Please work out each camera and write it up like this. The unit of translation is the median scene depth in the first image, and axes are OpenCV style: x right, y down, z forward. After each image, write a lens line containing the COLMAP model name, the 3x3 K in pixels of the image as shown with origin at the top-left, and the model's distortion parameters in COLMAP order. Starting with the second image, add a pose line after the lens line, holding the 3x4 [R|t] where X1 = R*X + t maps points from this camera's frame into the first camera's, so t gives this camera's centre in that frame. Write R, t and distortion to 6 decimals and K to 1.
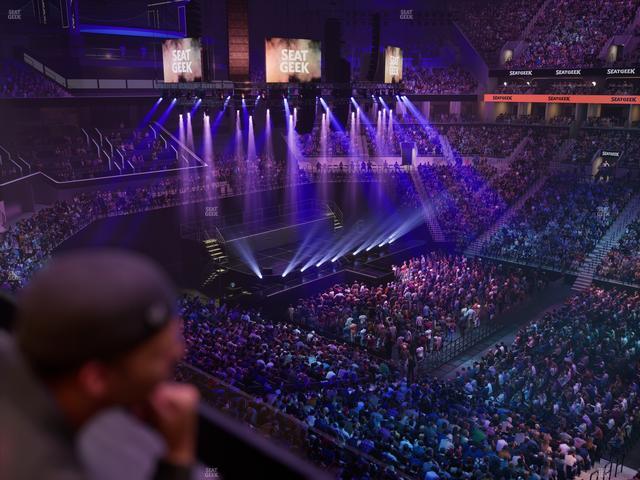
lens RADIAL K [[600.7, 0, 318.2], [0, 600.7, 240.1], [0, 0, 1]] dist [0.000387, 0.000000]
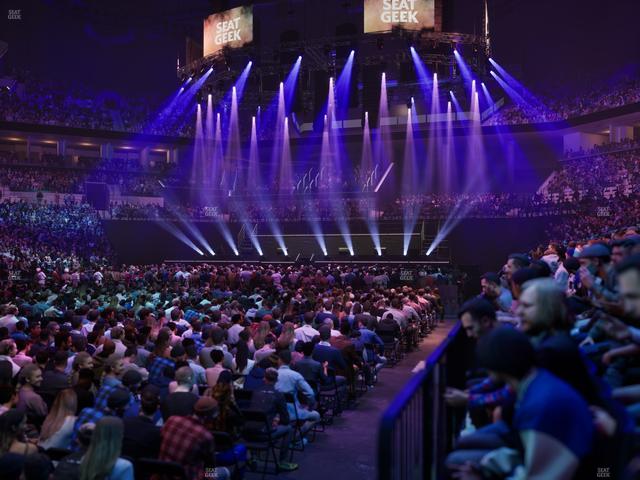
lens RADIAL K [[600.7, 0, 320.1], [0, 600.7, 238.6], [0, 0, 1]] dist [0.000387, 0.000000]
pose [[0.415380, -0.022706, -0.909364, 0.707462], [-0.225553, 0.965898, -0.127146, 0.096713], [0.881241, 0.257924, 0.396094, 0.636493]]
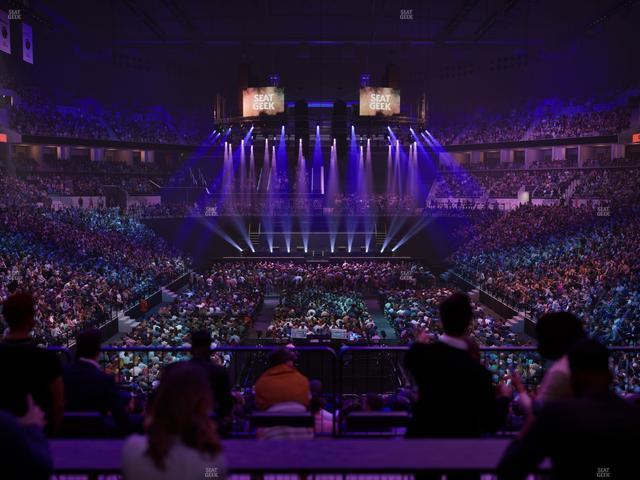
lens RADIAL K [[600.7, 0, 320.3], [0, 600.7, 238.8], [0, 0, 1]] dist [0.000387, 0.000000]
pose [[0.676612, 0.058399, -0.734020, 0.886738], [-0.182198, 0.979130, -0.090048, 0.106058], [0.713442, 0.194664, 0.673131, 0.133004]]
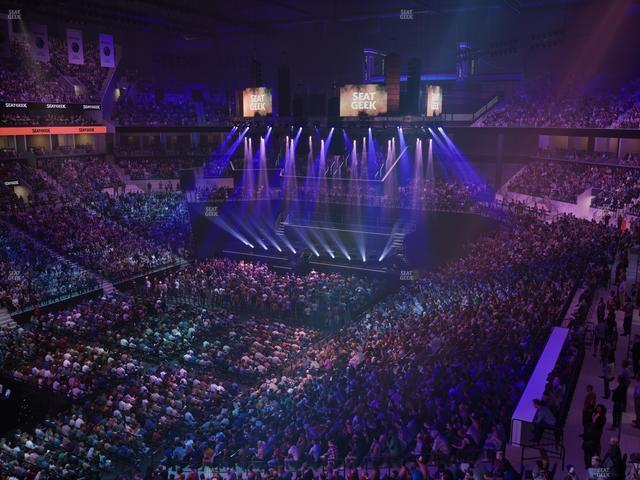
lens RADIAL K [[600.7, 0, 319.5], [0, 600.7, 238.8], [0, 0, 1]] dist [0.000387, 0.000000]
pose [[0.238527, 0.189389, -0.952490, 1.130445], [-0.240618, 0.961743, 0.130972, -0.157480], [0.940855, 0.197945, 0.274972, 0.616639]]
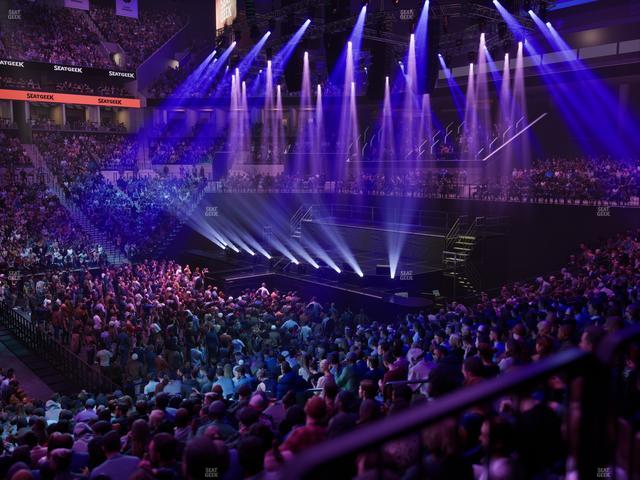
lens RADIAL K [[600.7, 0, 319.0], [0, 600.7, 238.3], [0, 0, 1]] dist [0.000387, 0.000000]
pose [[-0.137291, 0.117364, -0.983553, 0.667535], [-0.245150, 0.958038, 0.148539, -0.102200], [0.959715, 0.261511, -0.102758, 1.011795]]
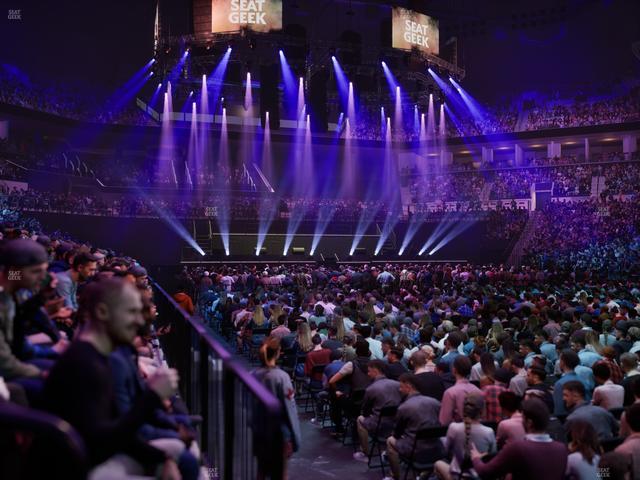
lens RADIAL K [[600.7, 0, 319.5], [0, 600.7, 241.2], [0, 0, 1]] dist [0.000387, 0.000000]
pose [[0.869591, -0.010217, -0.493667, 0.386626], [-0.122401, 0.964120, -0.235562, 0.185195], [0.478361, 0.265268, 0.837140, 0.291557]]
